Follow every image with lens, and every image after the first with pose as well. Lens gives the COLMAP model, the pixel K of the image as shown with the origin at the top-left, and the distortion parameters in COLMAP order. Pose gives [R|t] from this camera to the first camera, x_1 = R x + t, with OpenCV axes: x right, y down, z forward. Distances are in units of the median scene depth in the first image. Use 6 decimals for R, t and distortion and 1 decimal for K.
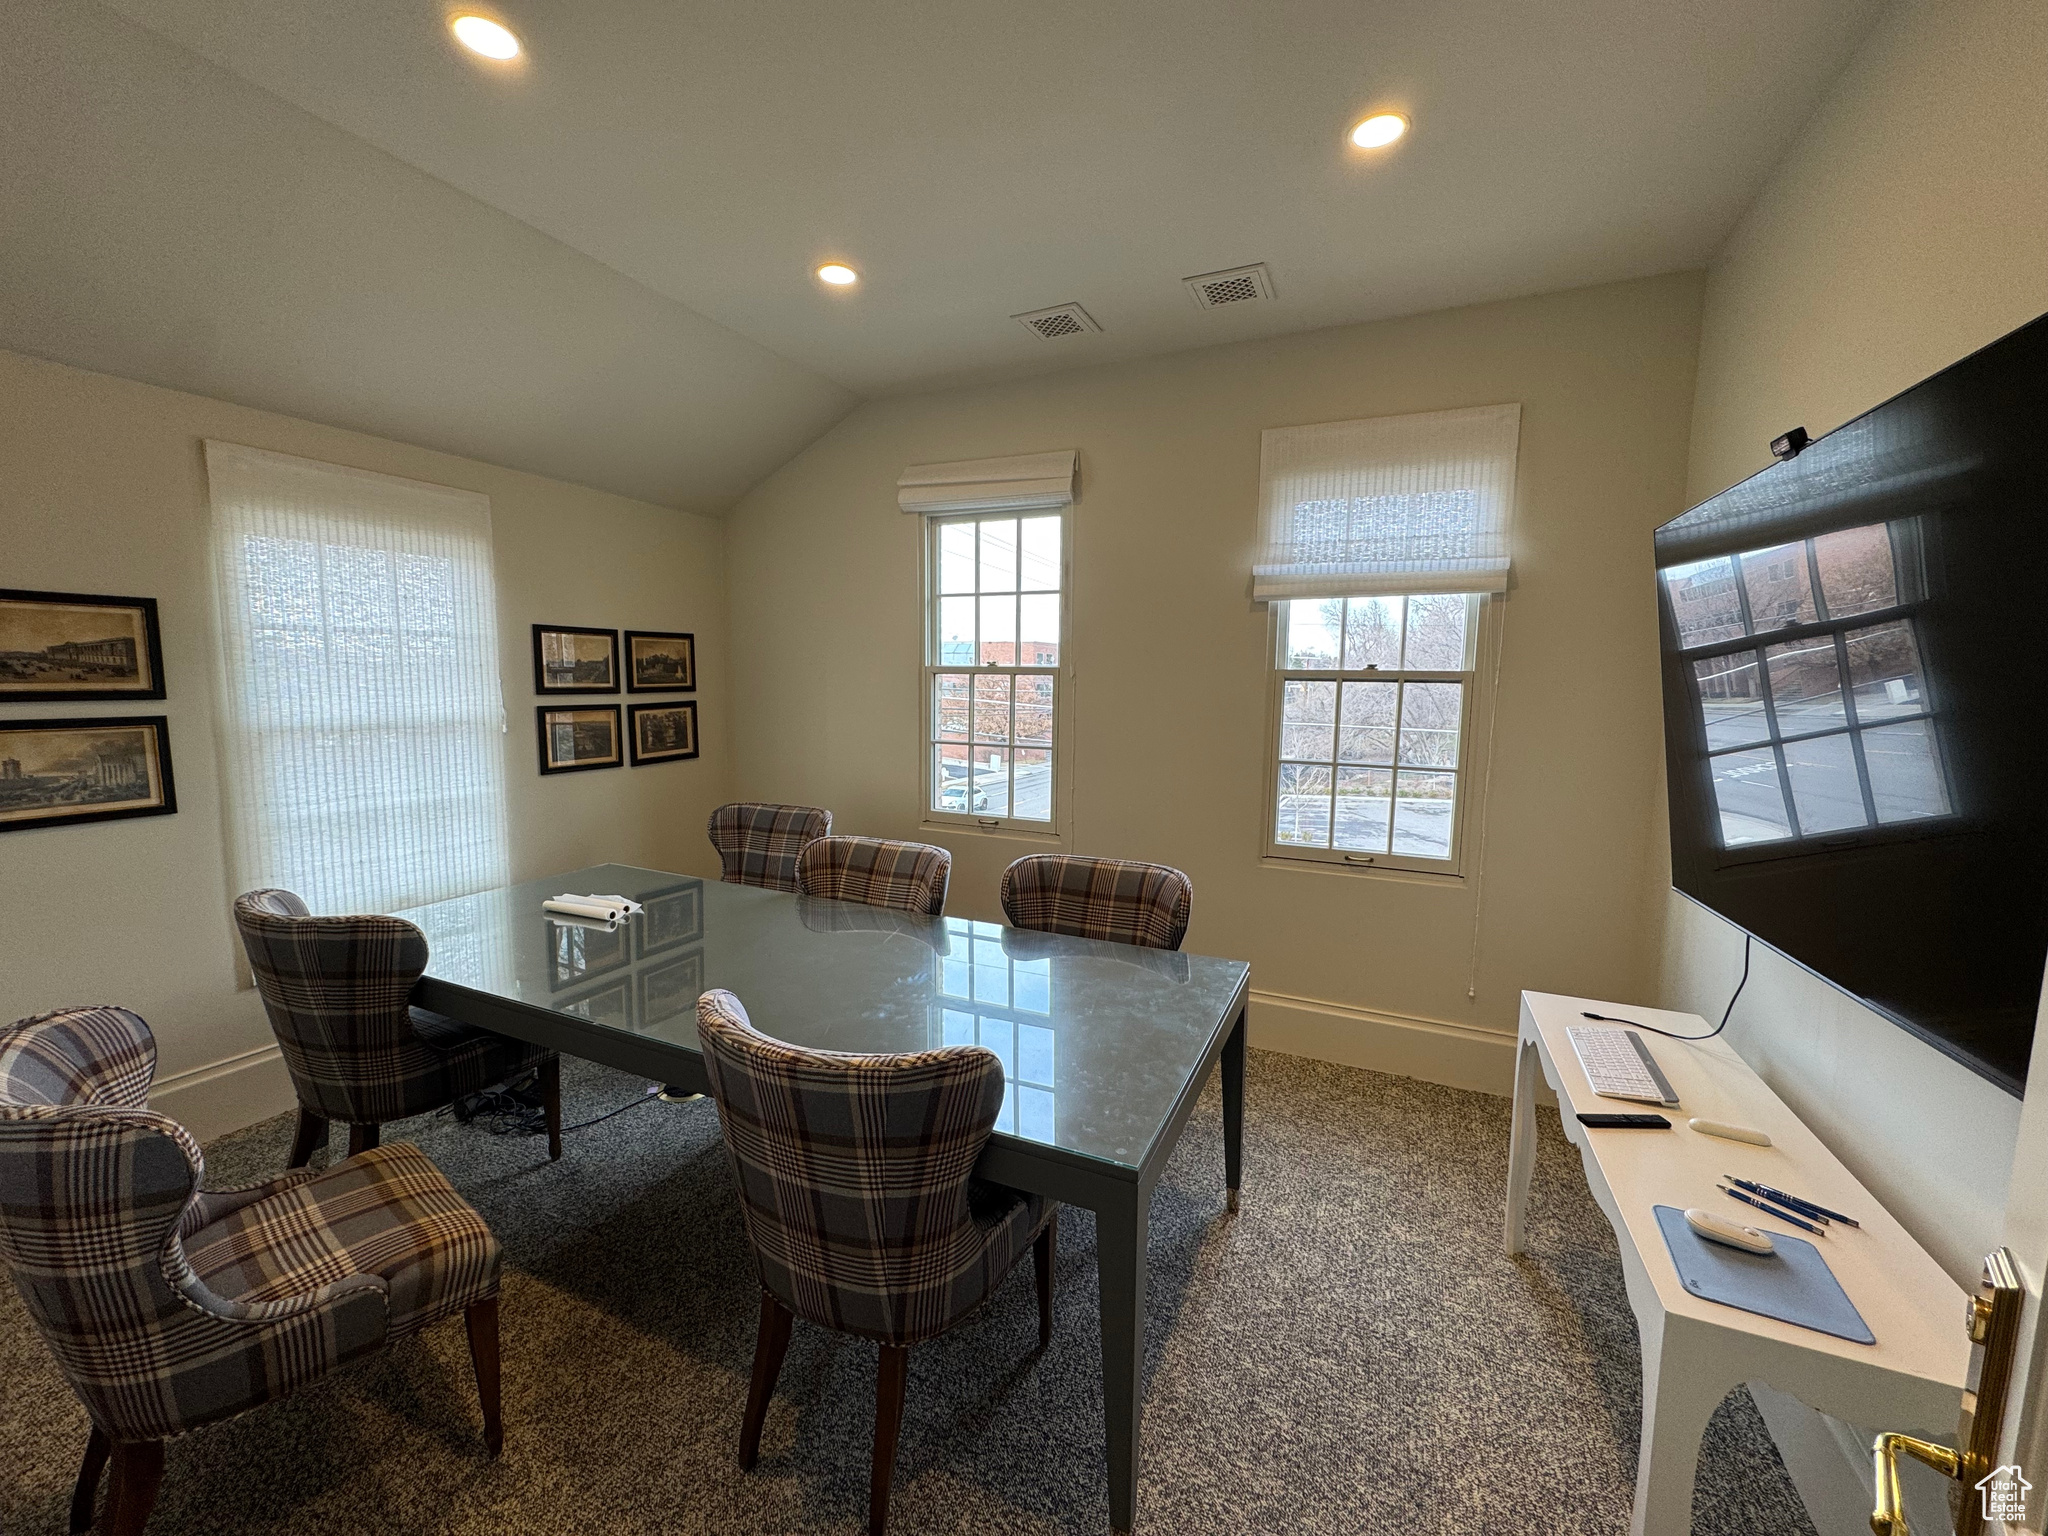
lens RADIAL K [[815.5, 0, 1023.9], [0, 815.5, 766.0], [0, 0, 1]] dist [0.000452, 0.000047]
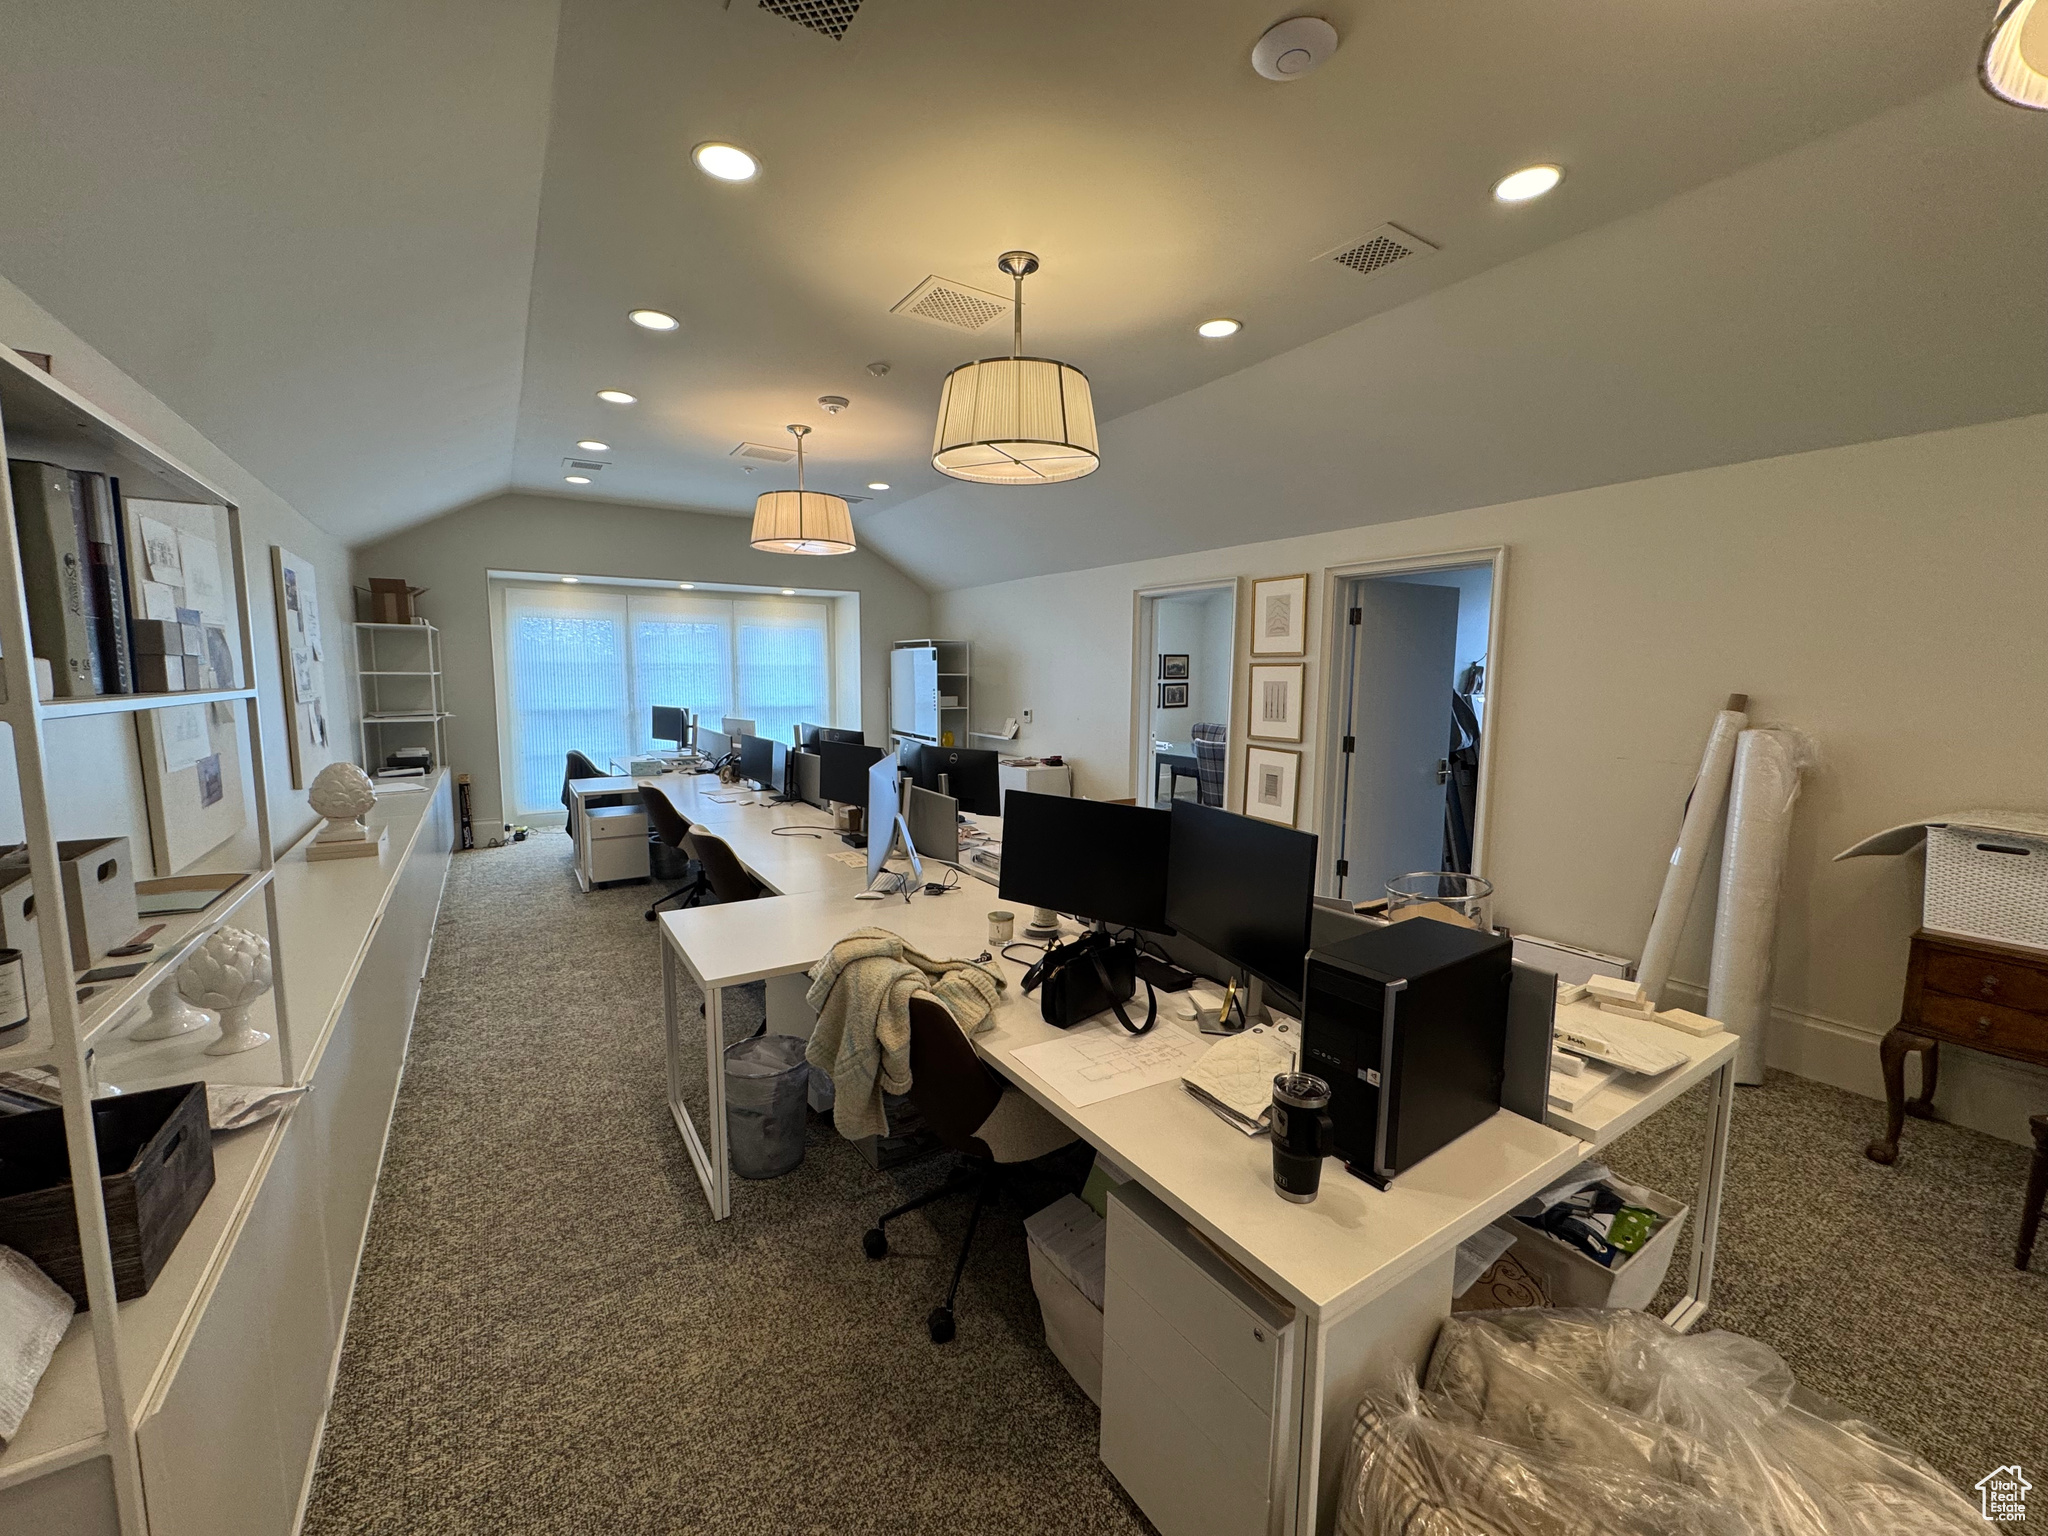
lens RADIAL K [[815.5, 0, 1029.6], [0, 815.5, 765.0], [0, 0, 1]] dist [0.000452, 0.000047]
pose [[0.857786, 0.059539, -0.510547, 0.455502], [-0.057006, 0.998161, 0.020626, 0.144877], [0.510836, 0.011412, 0.859602, -1.355042]]
